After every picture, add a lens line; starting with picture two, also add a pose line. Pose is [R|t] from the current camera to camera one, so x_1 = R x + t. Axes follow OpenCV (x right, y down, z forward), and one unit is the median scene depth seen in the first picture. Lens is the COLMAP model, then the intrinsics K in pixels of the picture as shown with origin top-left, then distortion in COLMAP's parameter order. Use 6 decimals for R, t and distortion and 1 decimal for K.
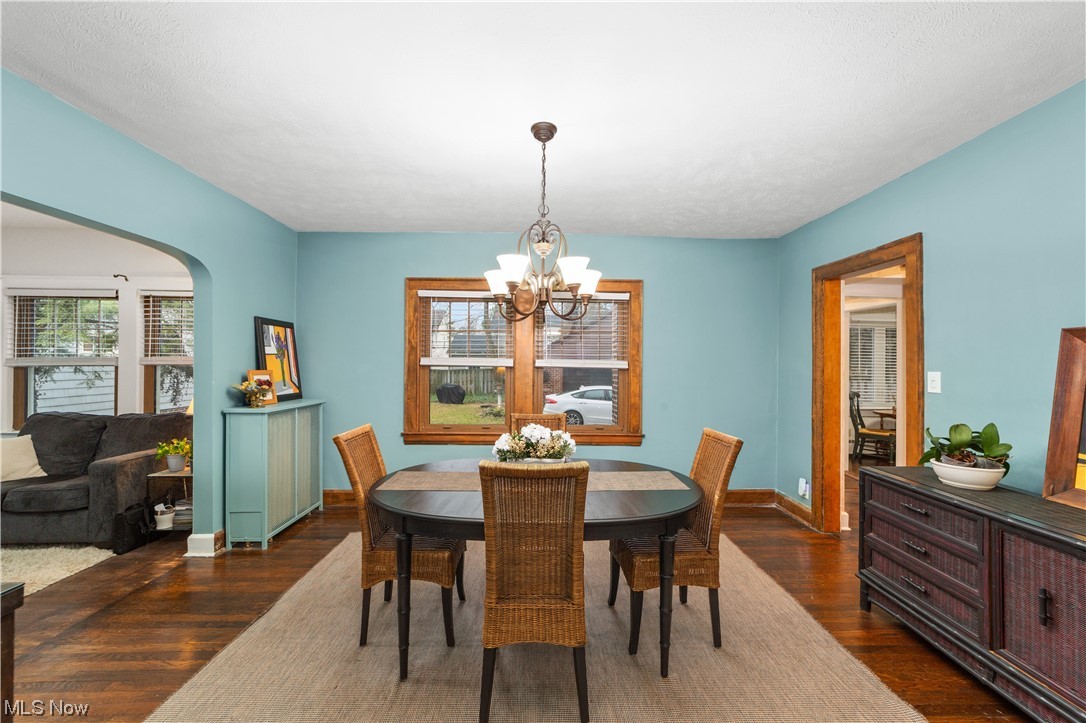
lens RADIAL K [[427.4, 0, 546.9], [0, 427.4, 361.3], [0, 0, 1]] dist [0.003121, 0.000382]
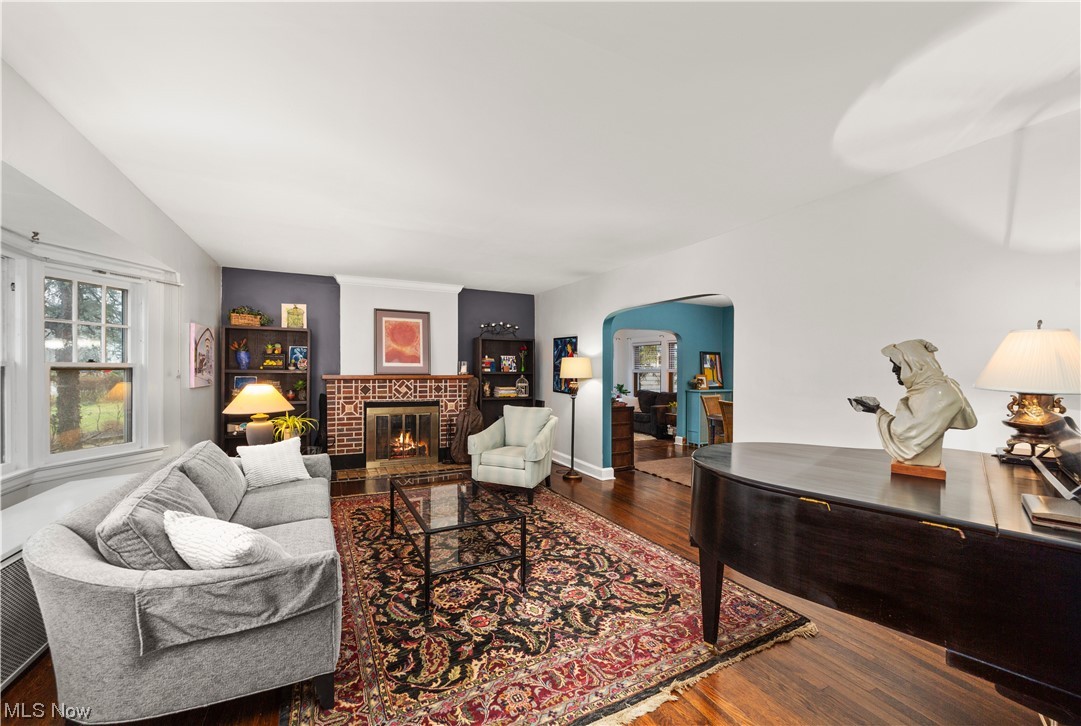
lens RADIAL K [[425.5, 0, 540.7], [0, 425.5, 366.1], [0, 0, 1]] dist [0.003121, 0.000382]
pose [[0.439243, -0.011767, -0.898291, 0.887468], [0.003600, 0.999929, -0.011338, -0.002557], [0.898361, 0.001746, 0.439254, -0.689273]]
